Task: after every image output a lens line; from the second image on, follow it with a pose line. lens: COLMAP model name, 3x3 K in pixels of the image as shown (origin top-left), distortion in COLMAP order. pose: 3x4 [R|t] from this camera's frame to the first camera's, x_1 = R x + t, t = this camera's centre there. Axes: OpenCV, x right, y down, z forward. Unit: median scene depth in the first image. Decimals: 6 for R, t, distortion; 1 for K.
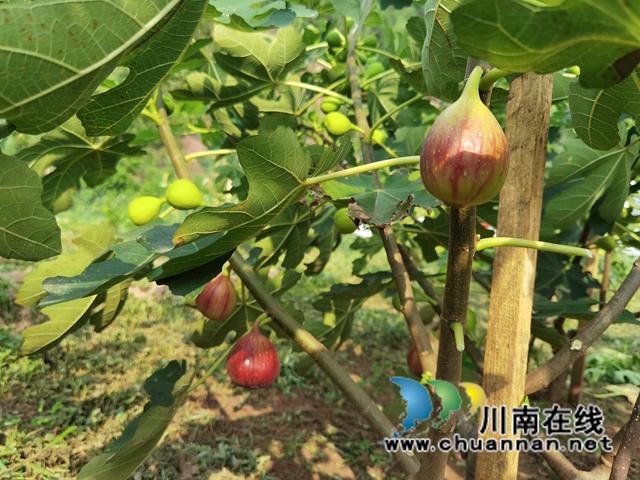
lens RADIAL K [[552.4, 0, 321.6], [0, 552.4, 242.2], [0, 0, 1]] dist [0.010613, 0.013699]
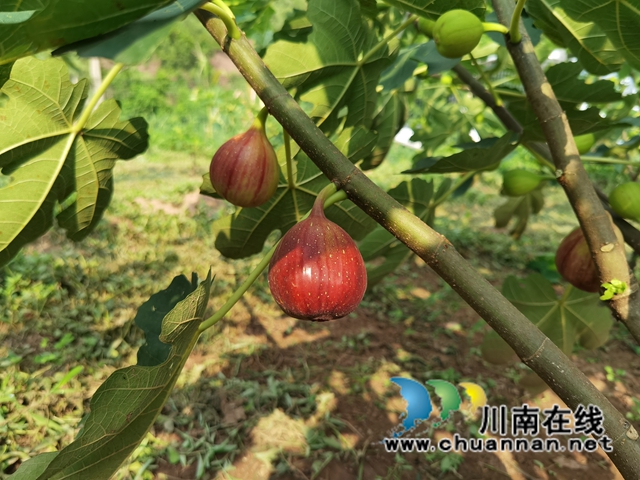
lens RADIAL K [[552.4, 0, 319.4], [0, 552.4, 239.0], [0, 0, 1]] dist [0.010613, 0.013699]
pose [[0.996084, -0.042859, -0.077326, -0.037233], [0.053358, 0.988815, 0.139276, 0.052226], [0.070492, -0.142857, 0.987230, 0.224396]]
